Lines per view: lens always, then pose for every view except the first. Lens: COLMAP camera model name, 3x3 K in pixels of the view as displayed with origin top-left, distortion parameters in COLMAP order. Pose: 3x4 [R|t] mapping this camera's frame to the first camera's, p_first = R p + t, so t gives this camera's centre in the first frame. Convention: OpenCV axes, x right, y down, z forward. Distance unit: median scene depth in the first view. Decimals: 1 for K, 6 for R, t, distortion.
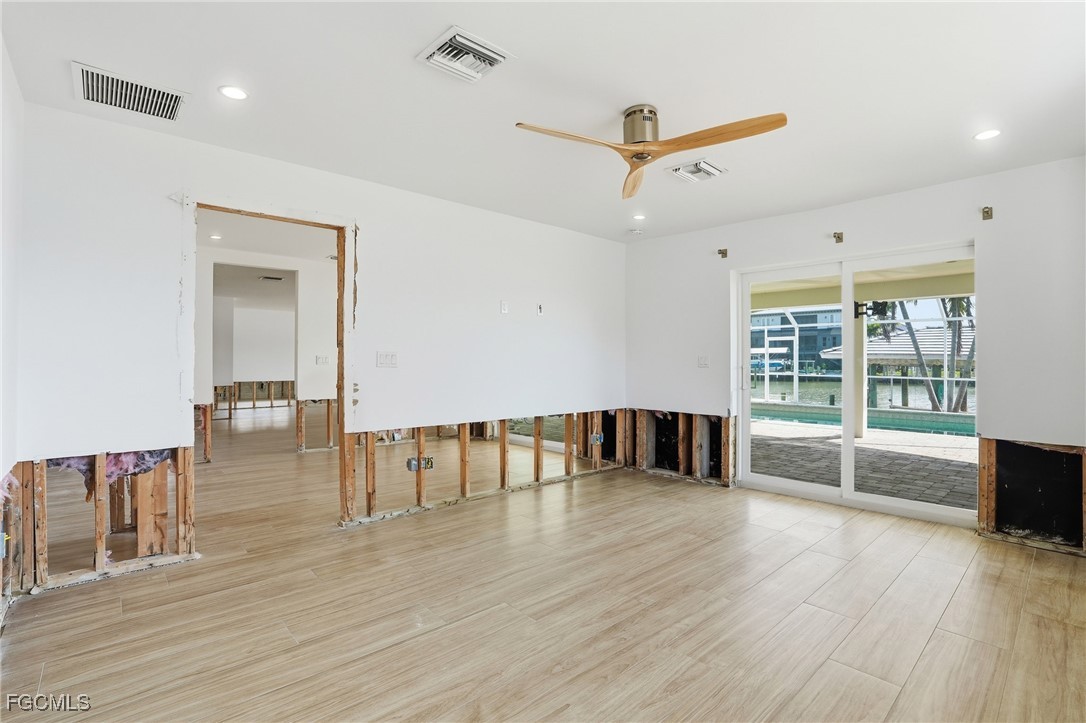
lens RADIAL K [[502.1, 0, 548.8], [0, 502.1, 358.3], [0, 0, 1]] dist [-0.063928, 0.022414]
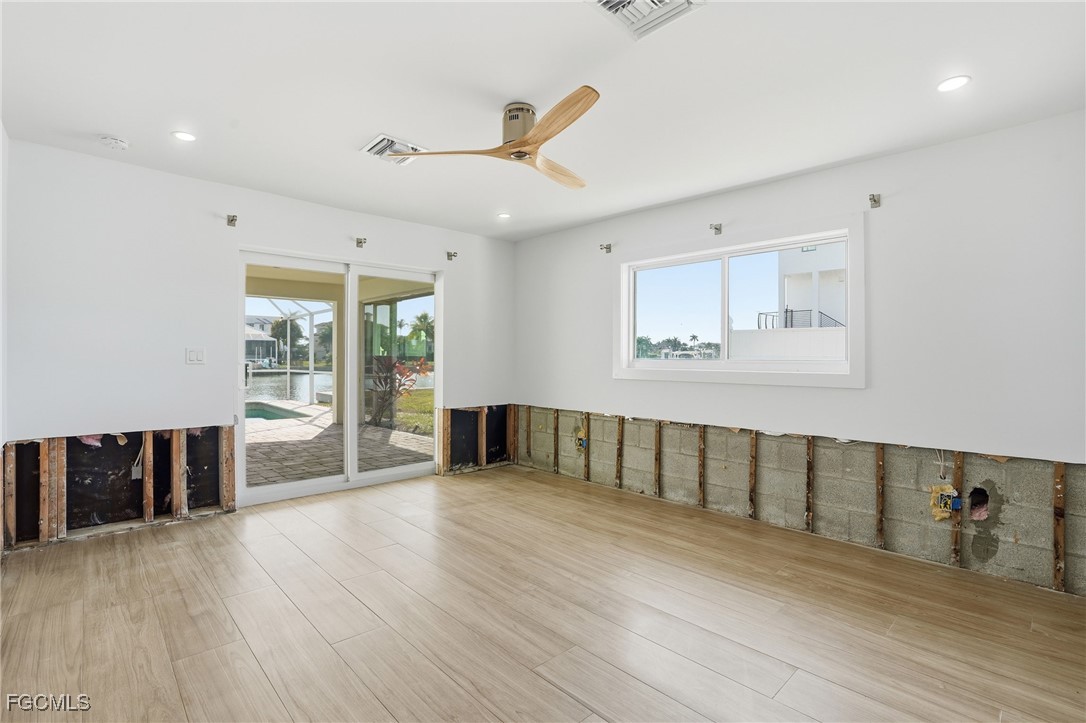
lens RADIAL K [[502.1, 0, 548.8], [0, 502.1, 358.3], [0, 0, 1]] dist [-0.063928, 0.022414]
pose [[-0.029595, -0.005680, 0.999546, -0.421702], [-0.016945, 0.999843, 0.005180, -0.001963], [-0.999418, -0.016784, -0.029686, 0.491740]]
